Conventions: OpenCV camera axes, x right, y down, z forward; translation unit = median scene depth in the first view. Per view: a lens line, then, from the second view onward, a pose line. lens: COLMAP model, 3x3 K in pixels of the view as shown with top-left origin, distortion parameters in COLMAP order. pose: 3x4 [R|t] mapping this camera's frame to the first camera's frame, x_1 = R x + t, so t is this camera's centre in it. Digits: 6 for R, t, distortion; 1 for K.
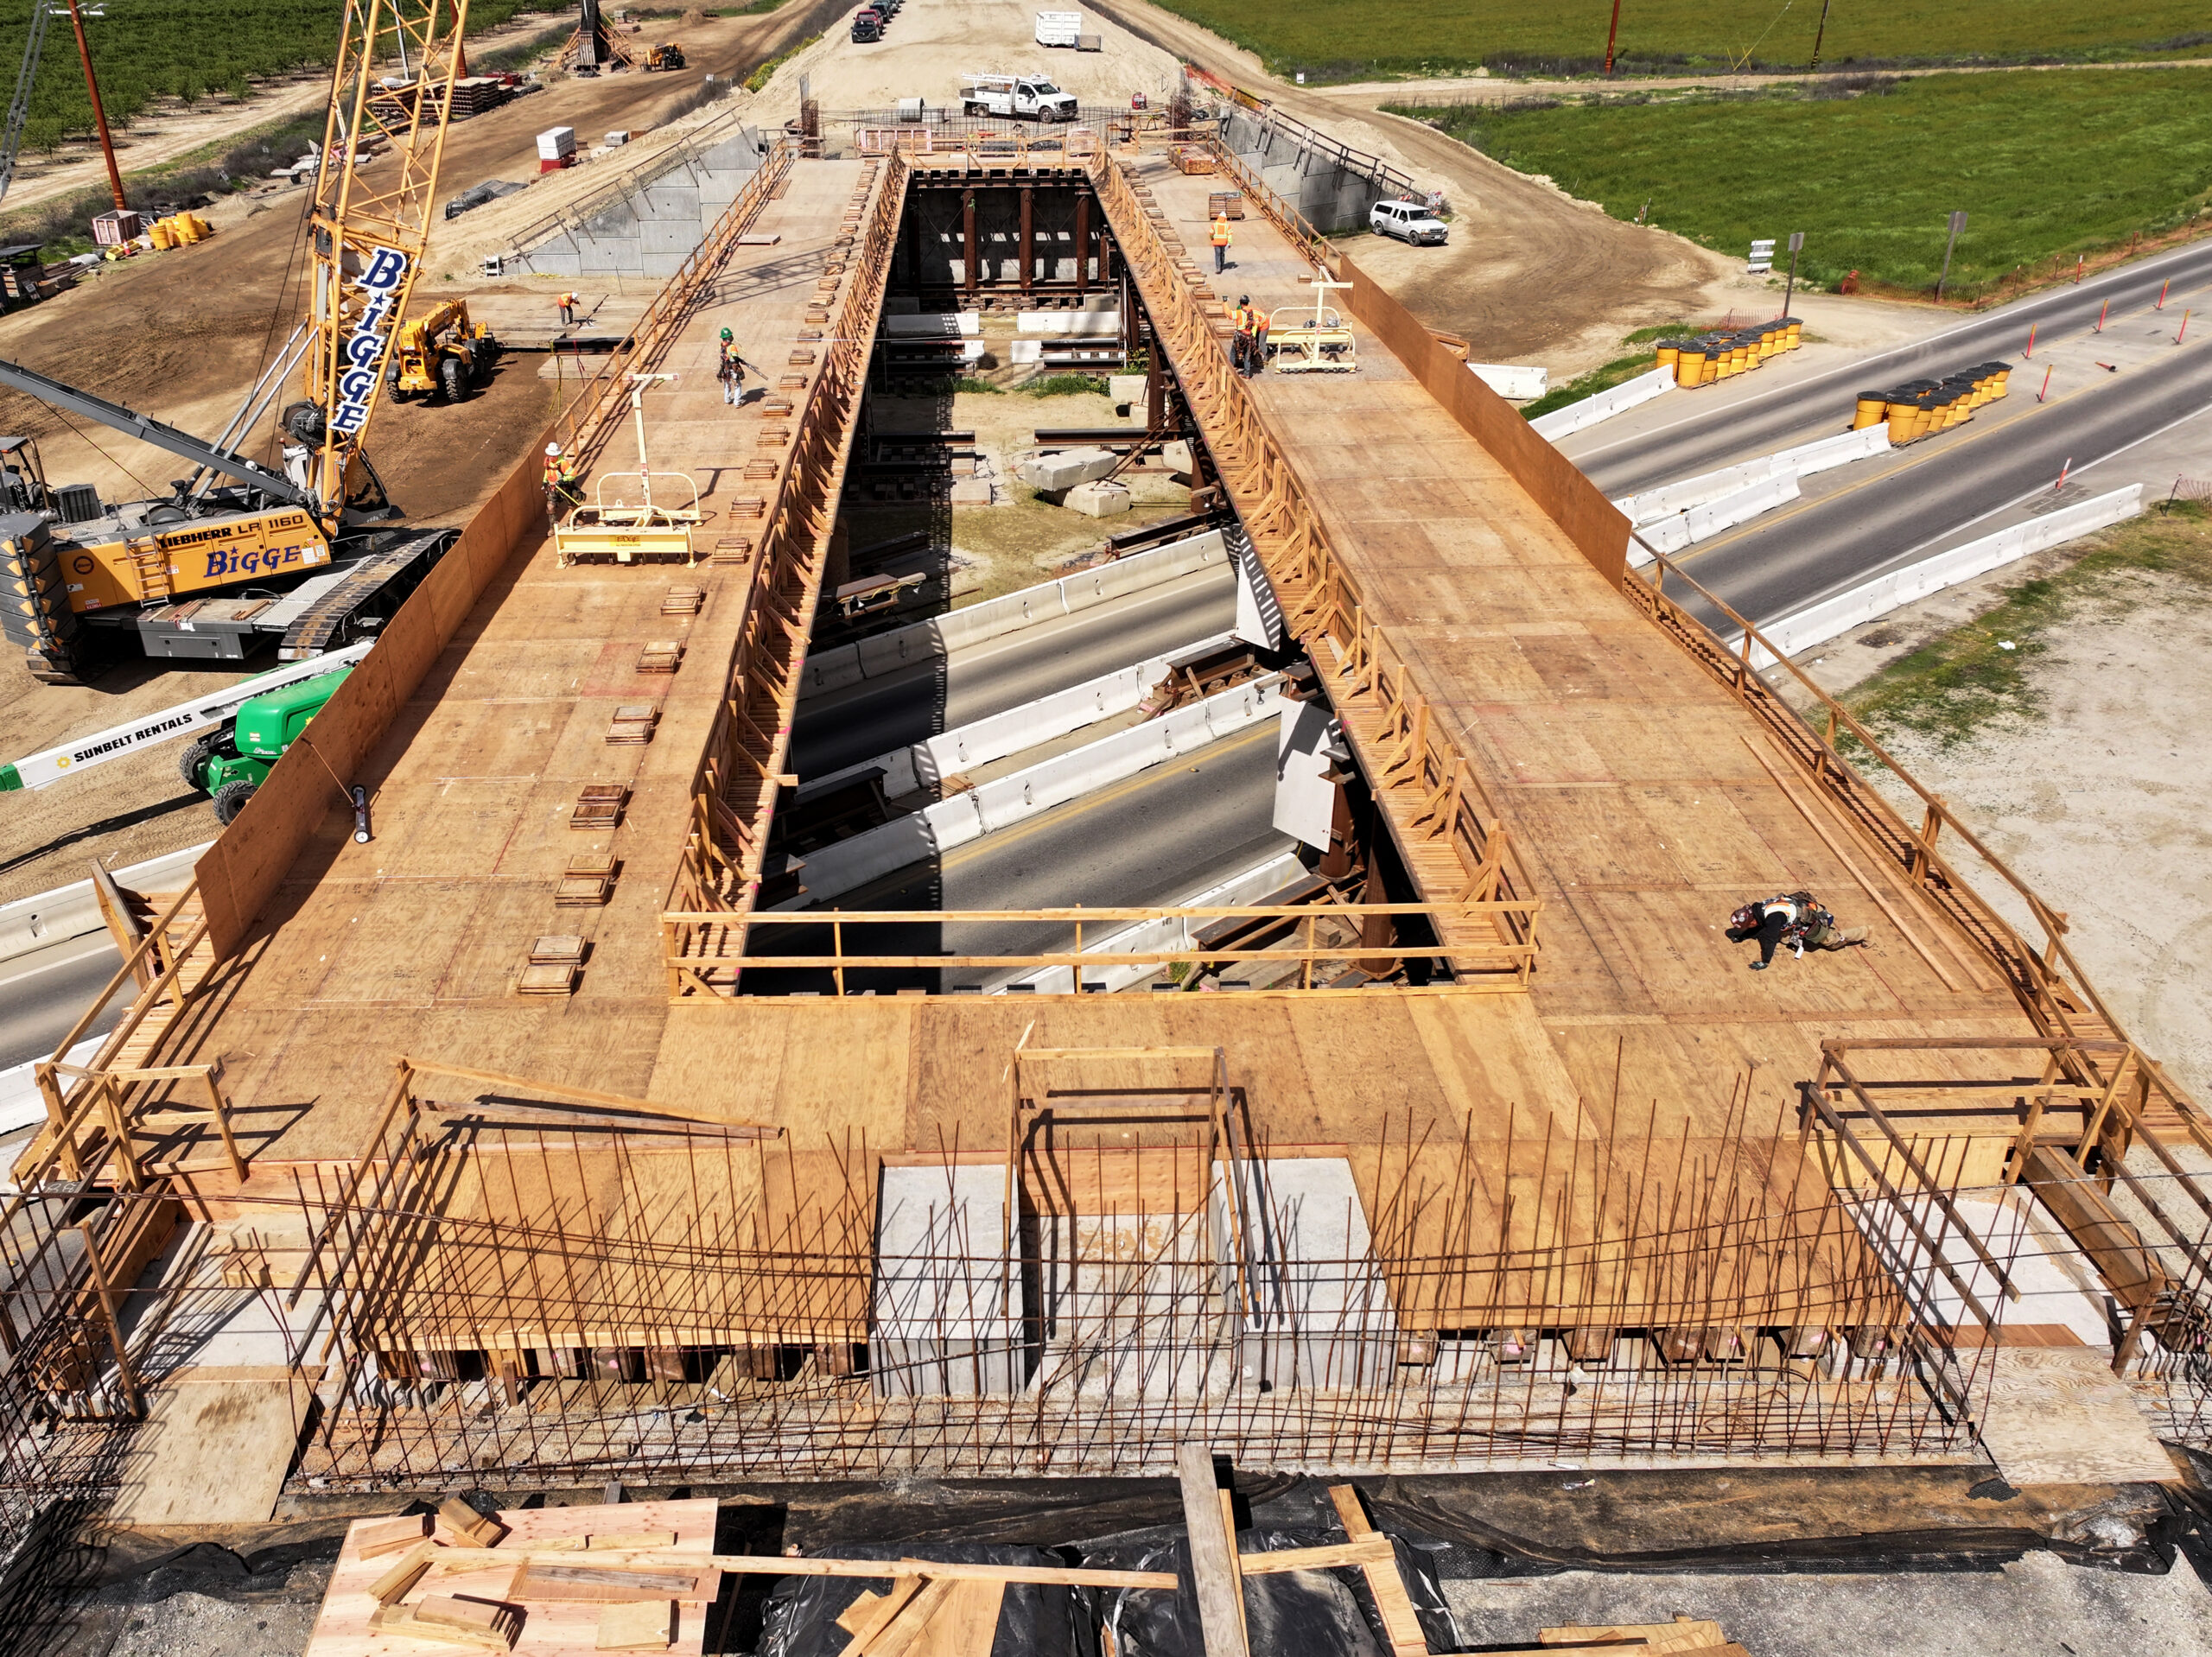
lens RADIAL K [[1760.6, 0, 1000.3], [0, 1760.6, 856.7], [0, 0, 1]] dist [-0.001992, 0.011068]
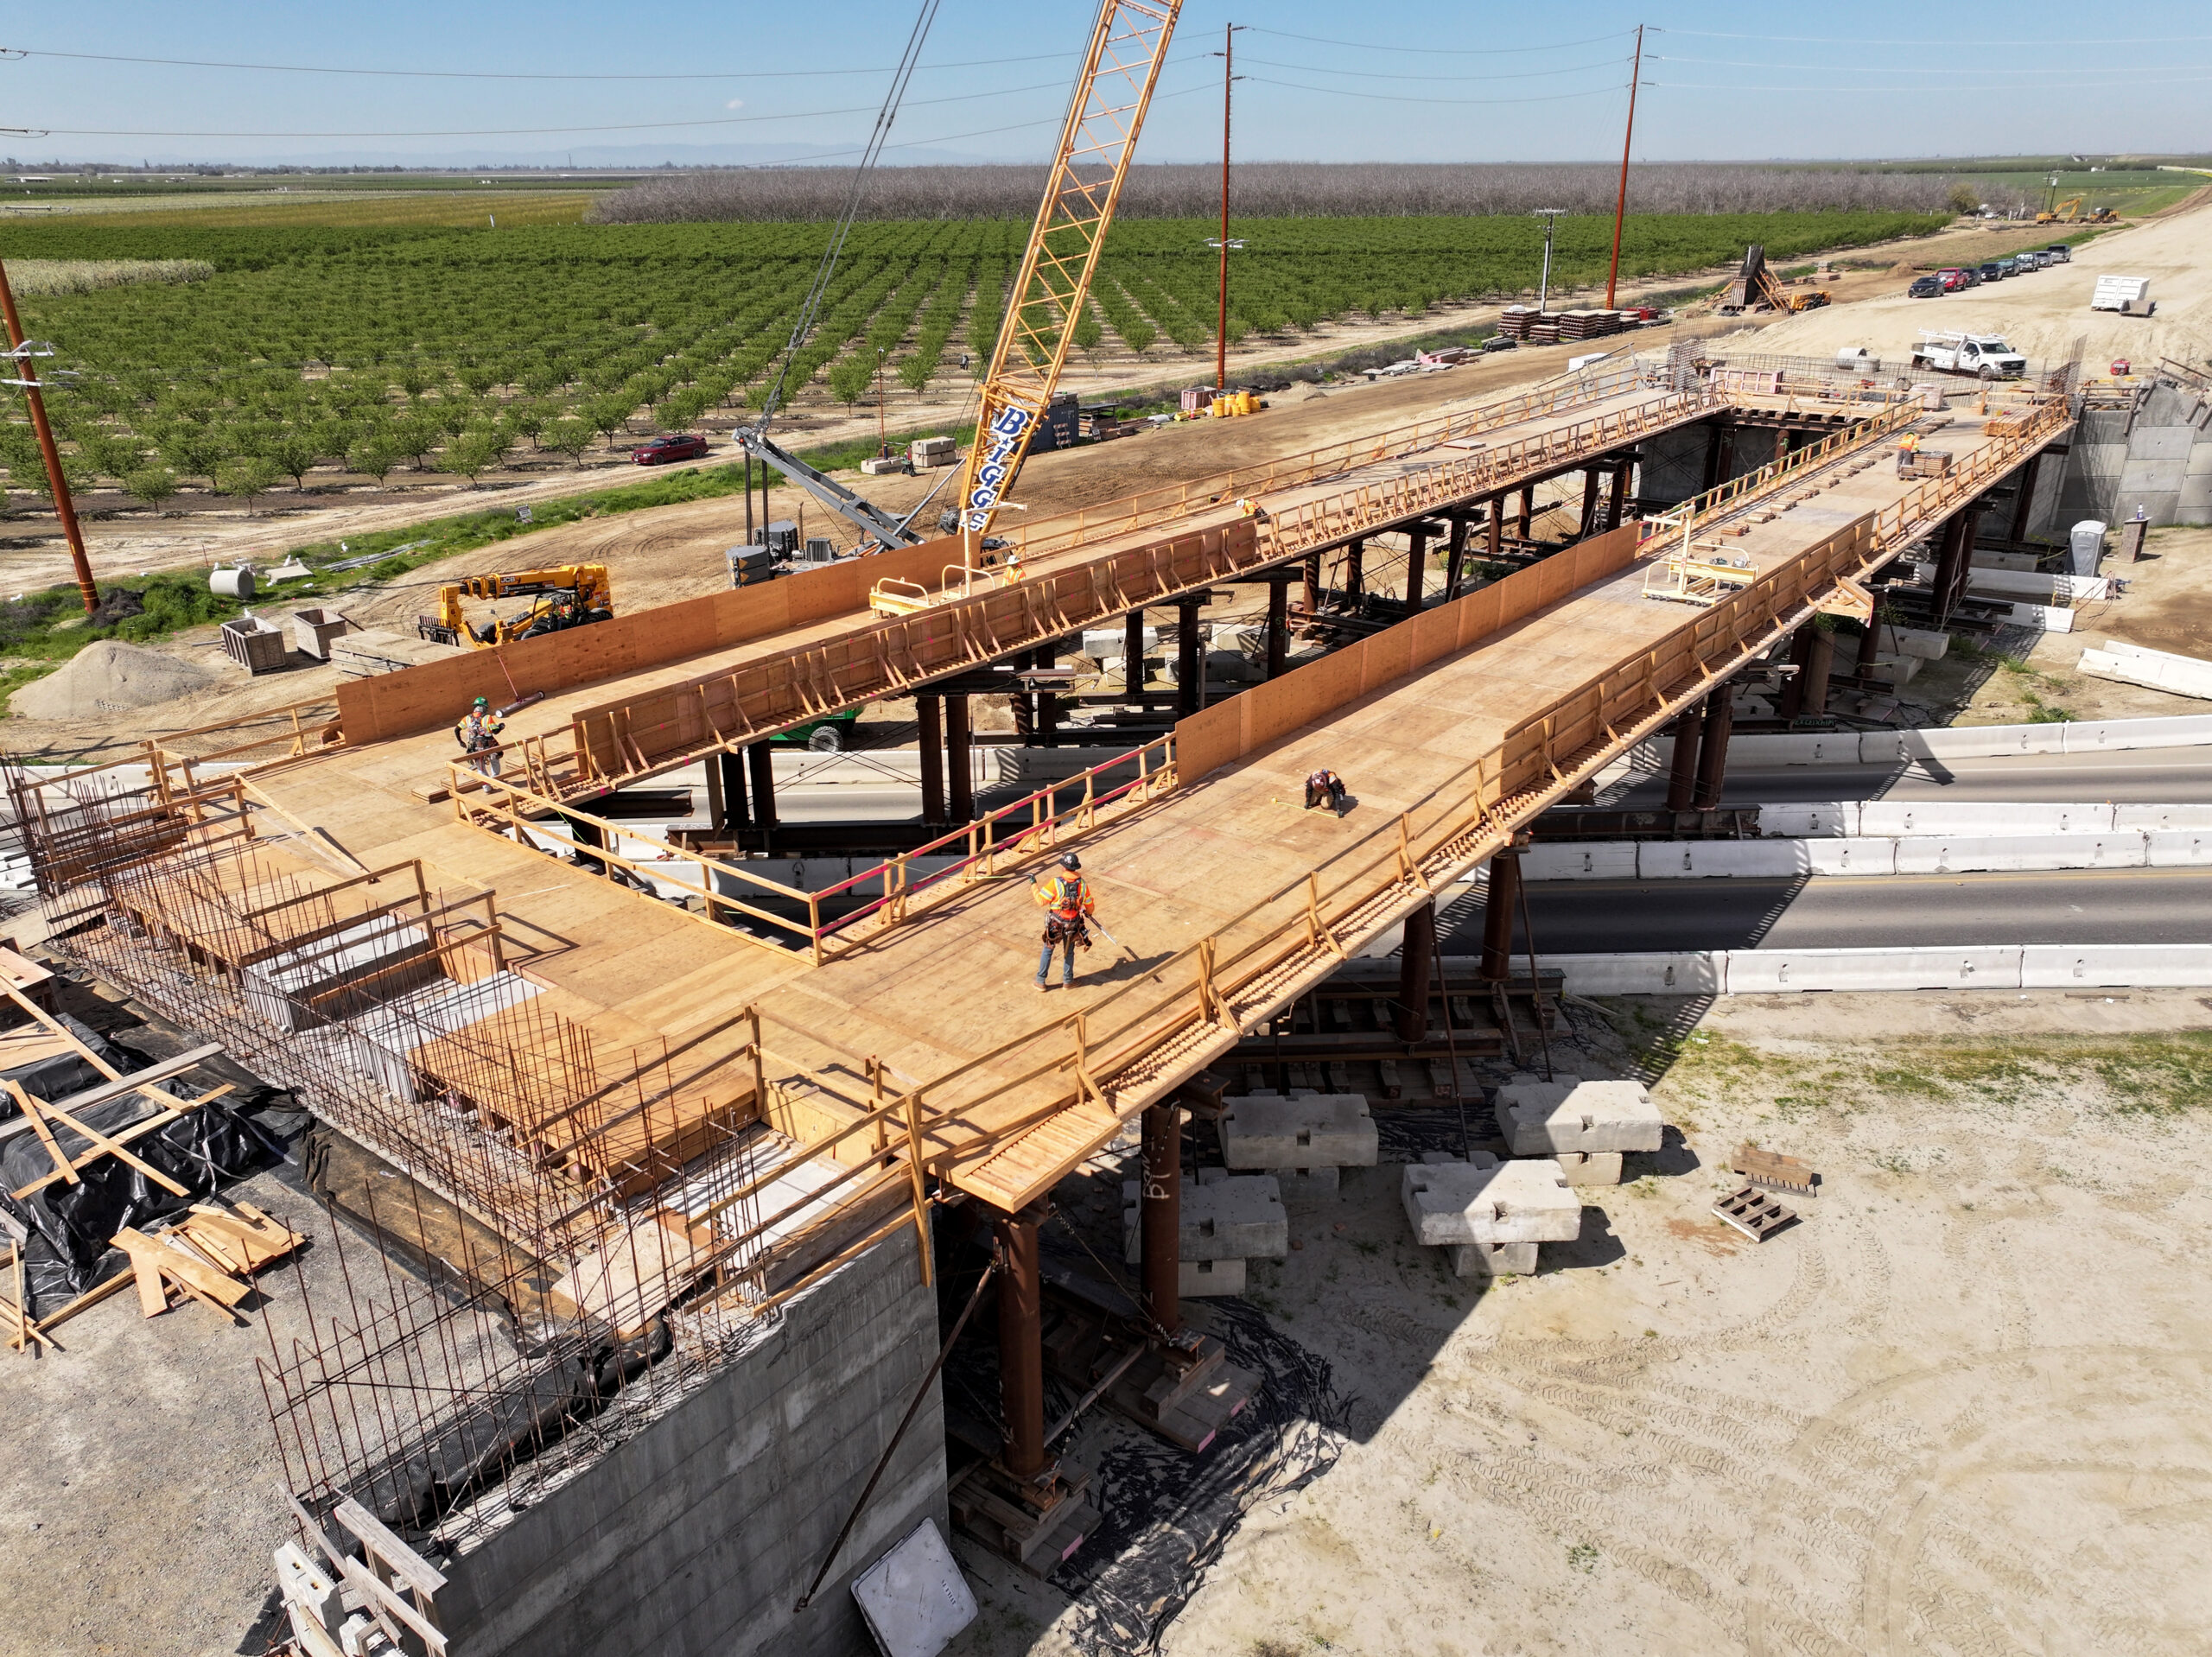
lens RADIAL K [[1601.1, 0, 1101.8], [0, 1601.1, 823.4], [0, 0, 1]] dist [0.003788, 0.002400]
pose [[0.783230, 0.241255, -0.573015, 0.500243], [-0.300436, 0.953759, -0.009095, -0.035713], [0.544324, 0.179278, 0.819494, 0.045093]]
